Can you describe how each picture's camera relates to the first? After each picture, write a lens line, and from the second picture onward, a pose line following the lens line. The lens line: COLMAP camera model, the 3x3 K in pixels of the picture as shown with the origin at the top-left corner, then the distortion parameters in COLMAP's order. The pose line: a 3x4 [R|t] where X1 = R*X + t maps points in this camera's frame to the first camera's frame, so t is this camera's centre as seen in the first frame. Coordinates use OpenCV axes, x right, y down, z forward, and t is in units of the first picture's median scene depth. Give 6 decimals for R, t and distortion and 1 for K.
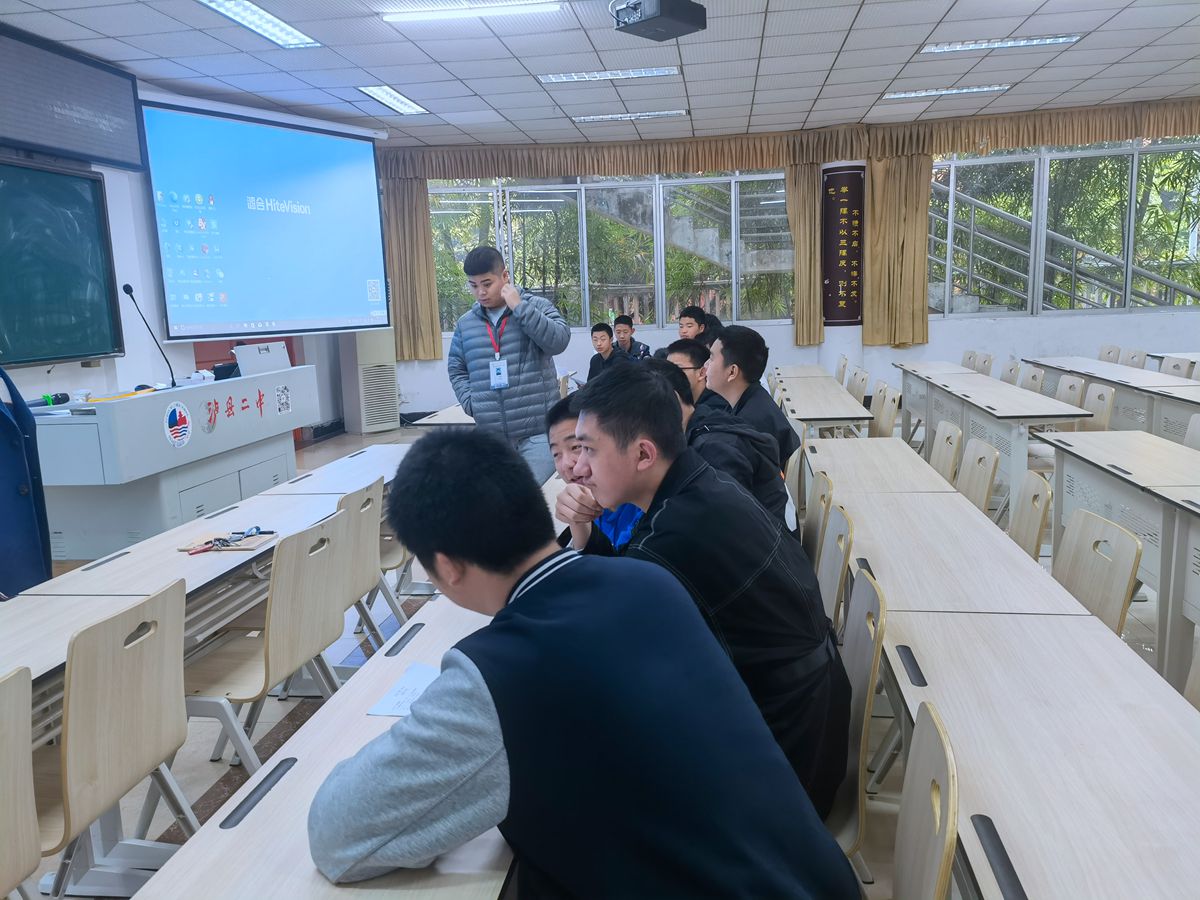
lens RADIAL K [[924.5, 0, 600.0], [0, 924.5, 450.0], [0, 0, 1]] dist [0.100642, -0.098609]
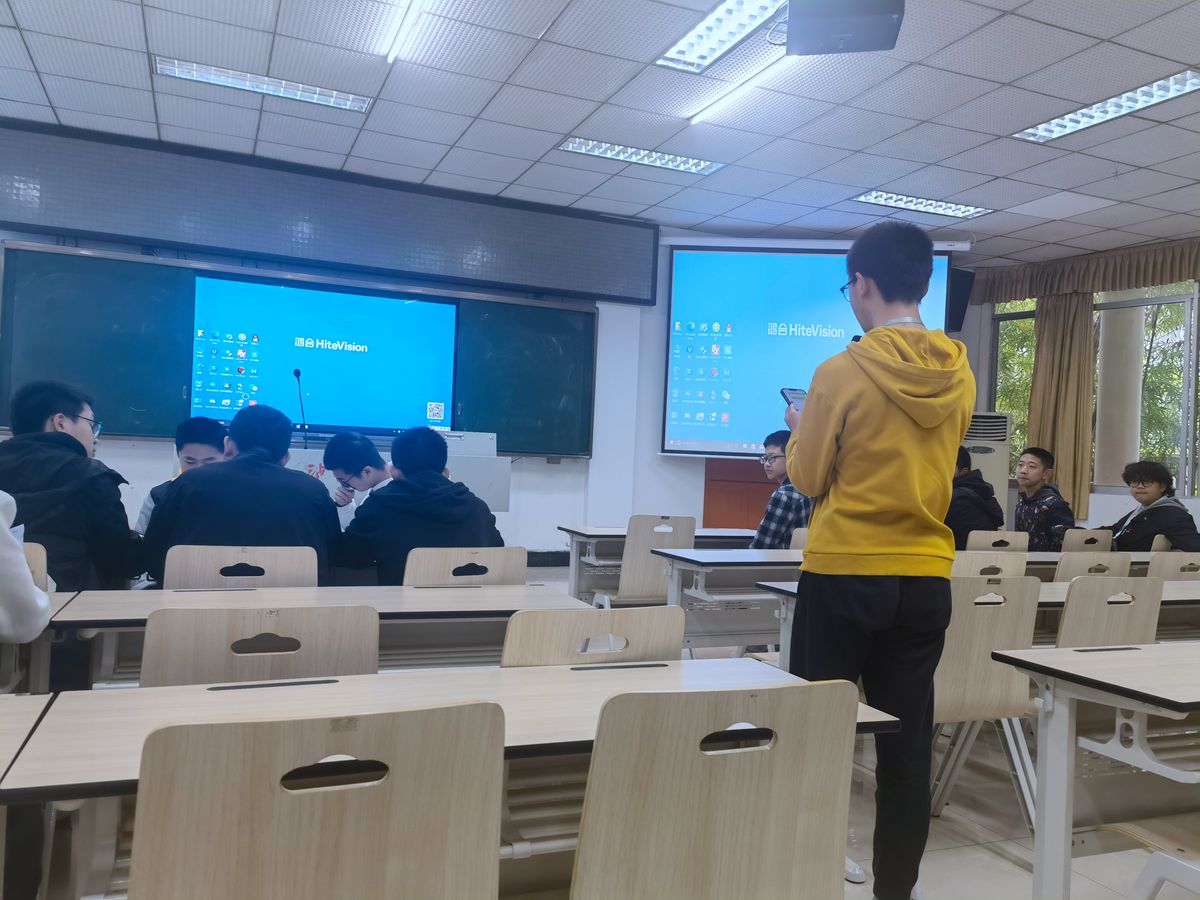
lens RADIAL K [[924.5, 0, 600.0], [0, 924.5, 450.0], [0, 0, 1]] dist [0.100642, -0.098609]
pose [[0.500057, 0.049301, -0.864588, 0.421592], [-0.201161, 0.977682, -0.060597, -0.037770], [0.842305, 0.204224, 0.498814, 0.381247]]
